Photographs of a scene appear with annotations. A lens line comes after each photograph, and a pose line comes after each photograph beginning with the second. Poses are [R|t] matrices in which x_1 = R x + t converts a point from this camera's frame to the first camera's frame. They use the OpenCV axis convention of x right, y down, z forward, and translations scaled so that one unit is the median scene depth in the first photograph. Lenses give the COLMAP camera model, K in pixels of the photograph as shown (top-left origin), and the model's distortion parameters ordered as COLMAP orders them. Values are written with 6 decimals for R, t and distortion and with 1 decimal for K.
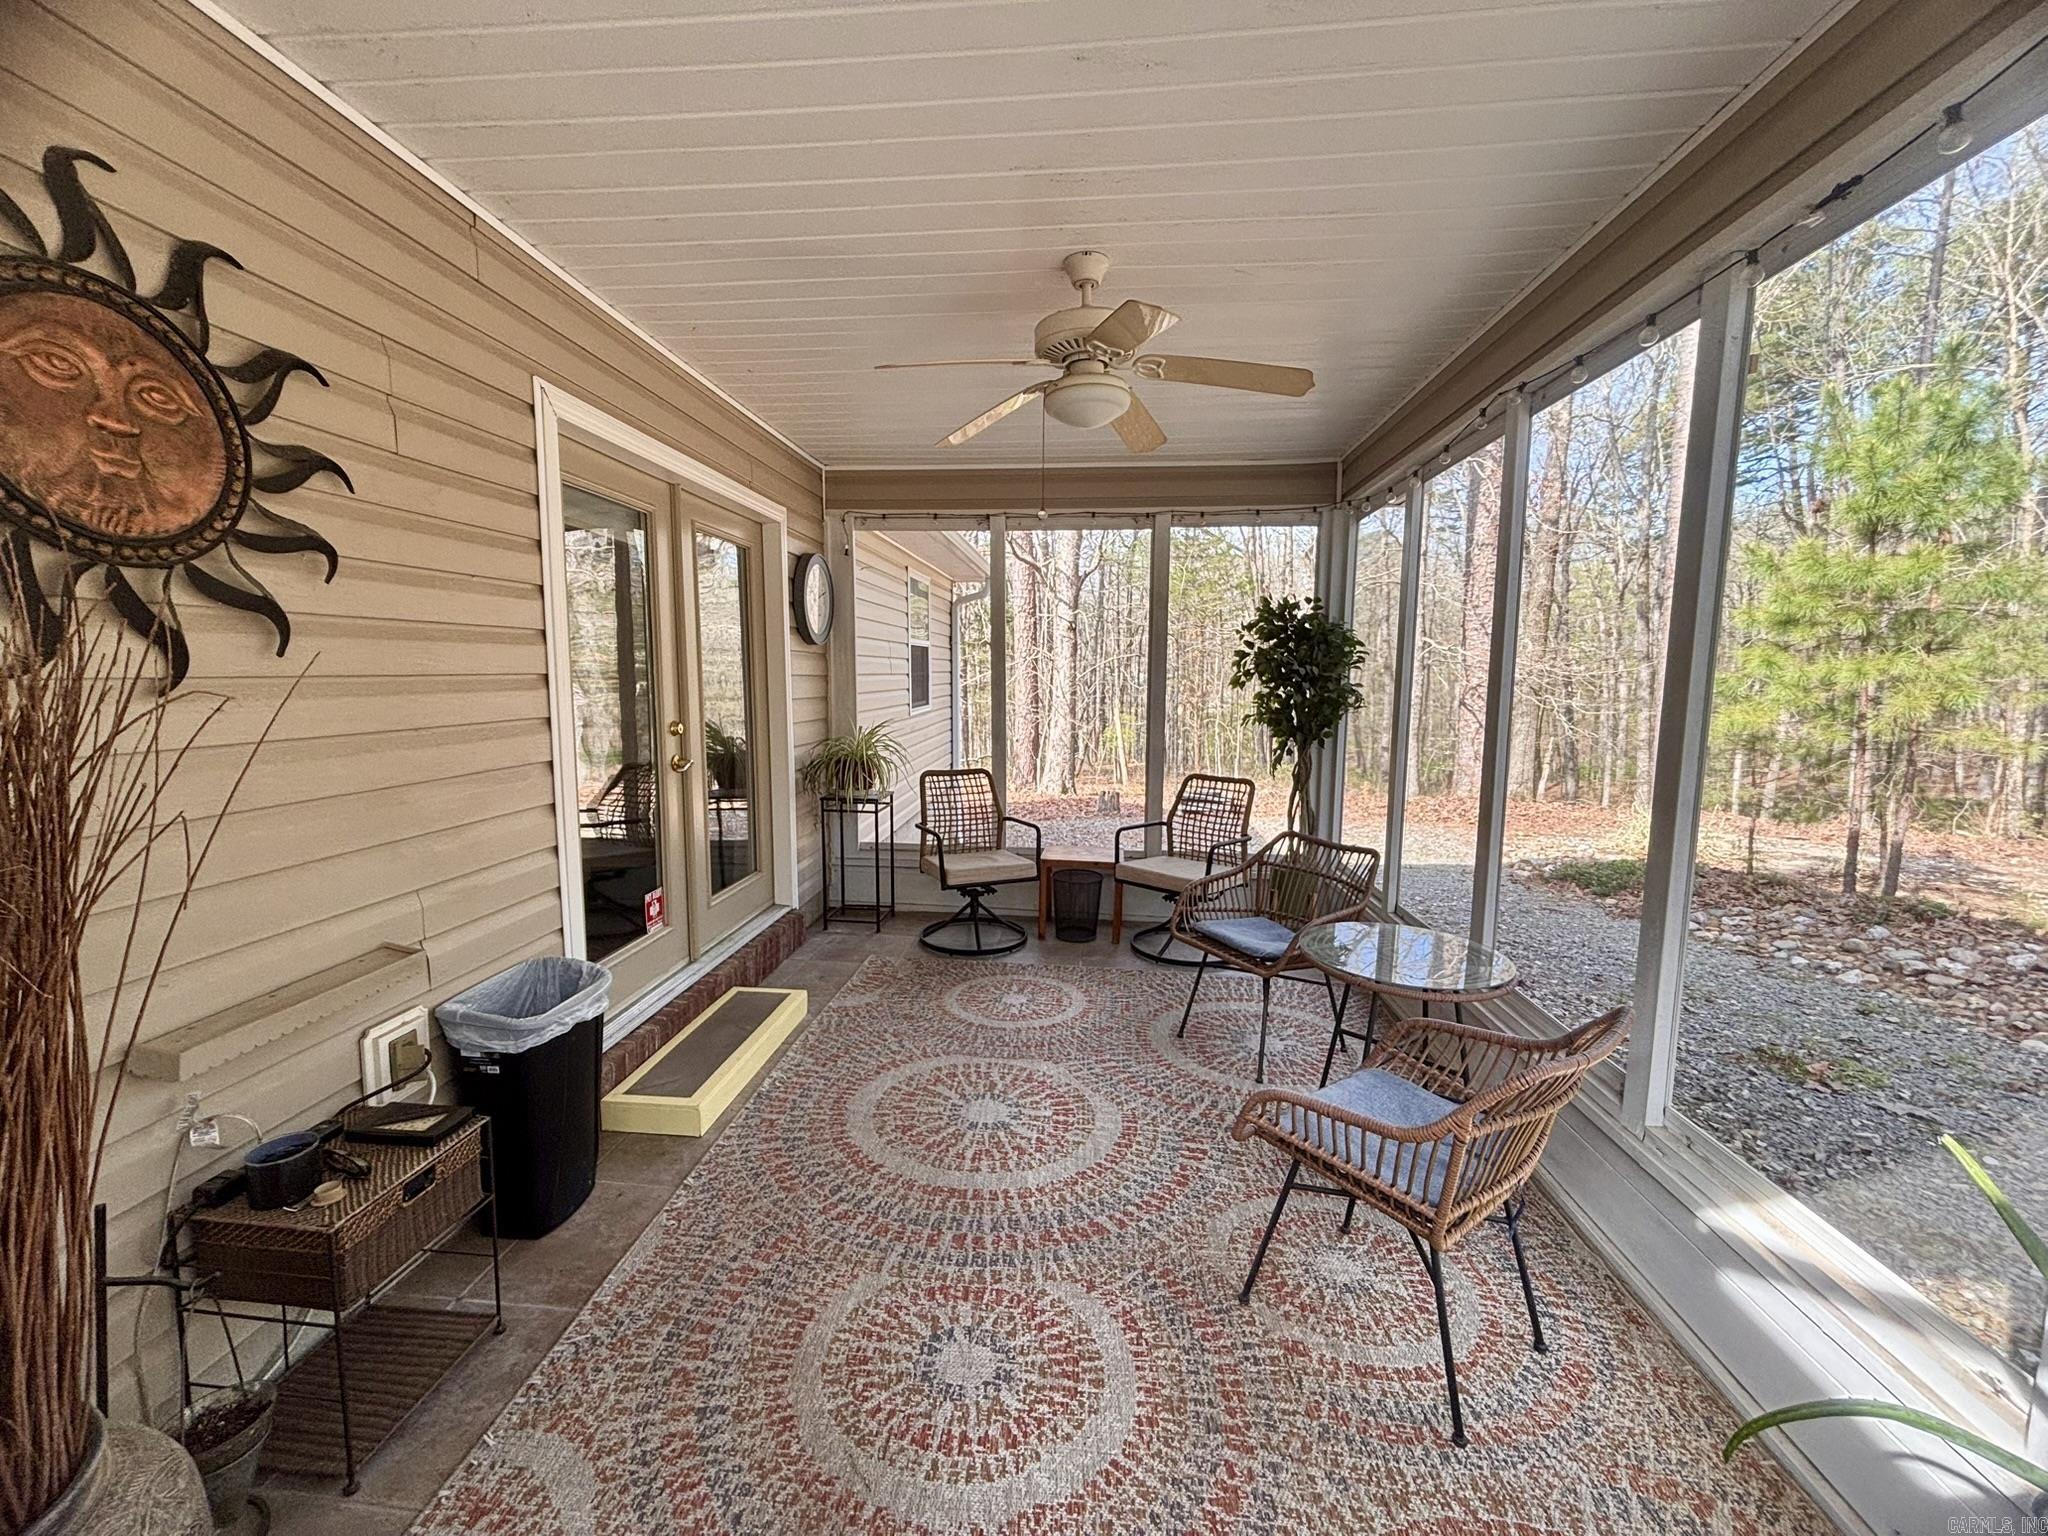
lens RADIAL K [[839.7, 0, 1020.2], [0, 839.7, 763.5], [0, 0, 1]] dist [0.001730, 0.000577]
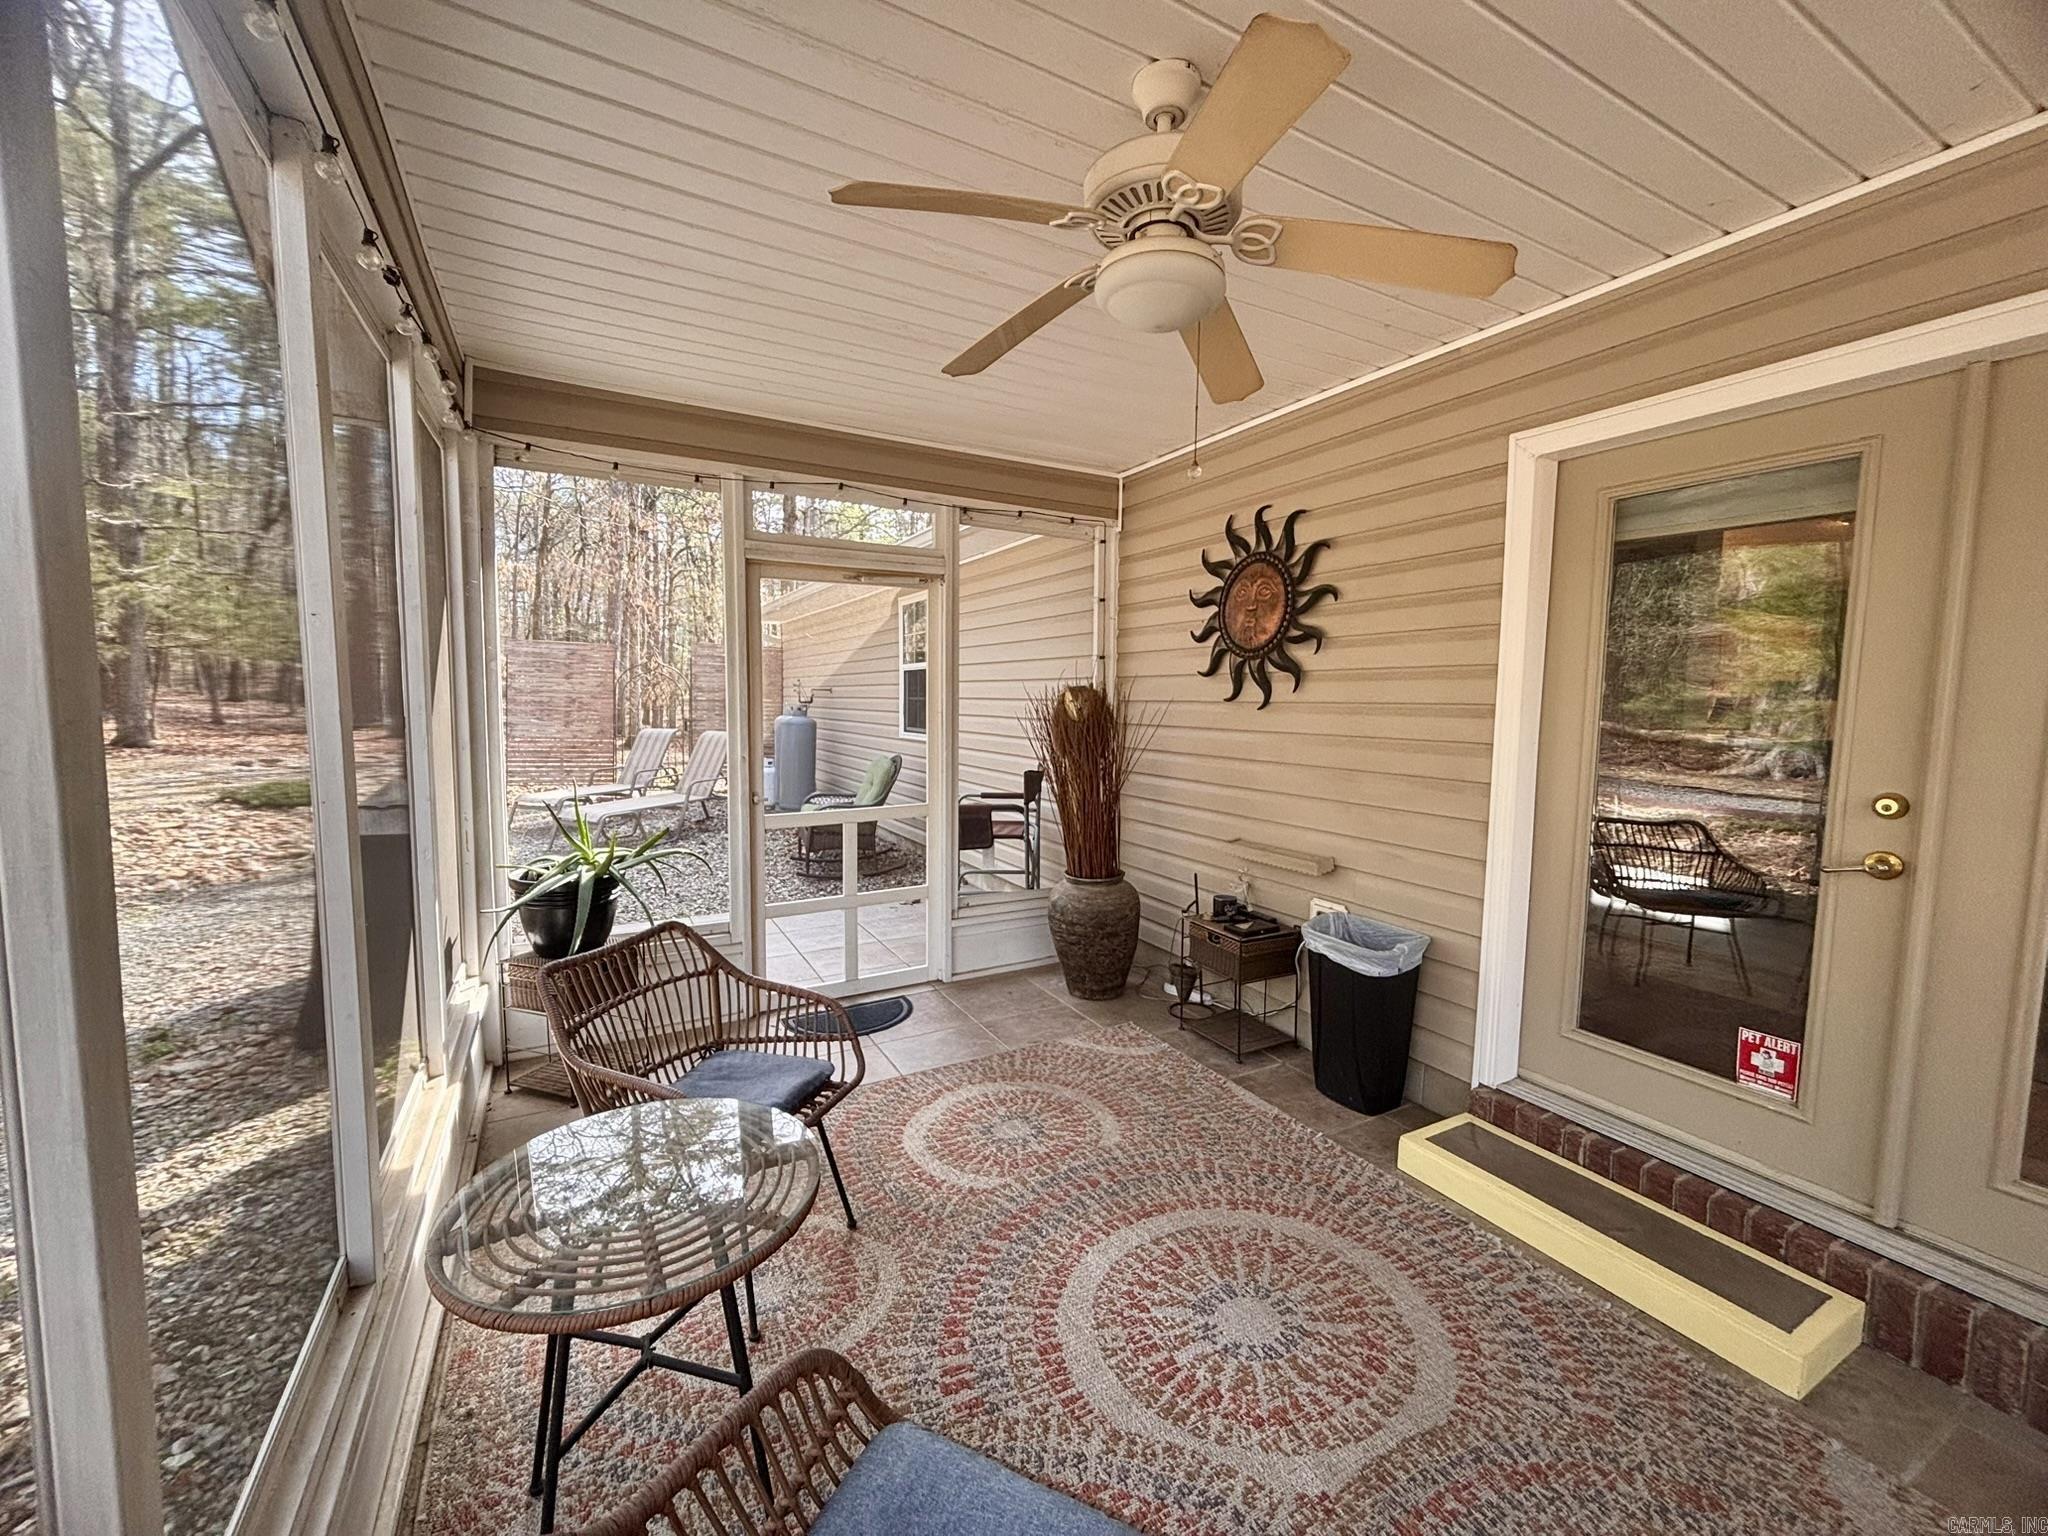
lens RADIAL K [[839.7, 0, 1020.2], [0, 839.7, 763.5], [0, 0, 1]] dist [0.001730, 0.000577]
pose [[-0.835661, 0.027651, -0.548549, 0.797507], [-0.077552, 0.982786, 0.167683, -0.238397], [0.543743, 0.182667, -0.819132, 2.256847]]
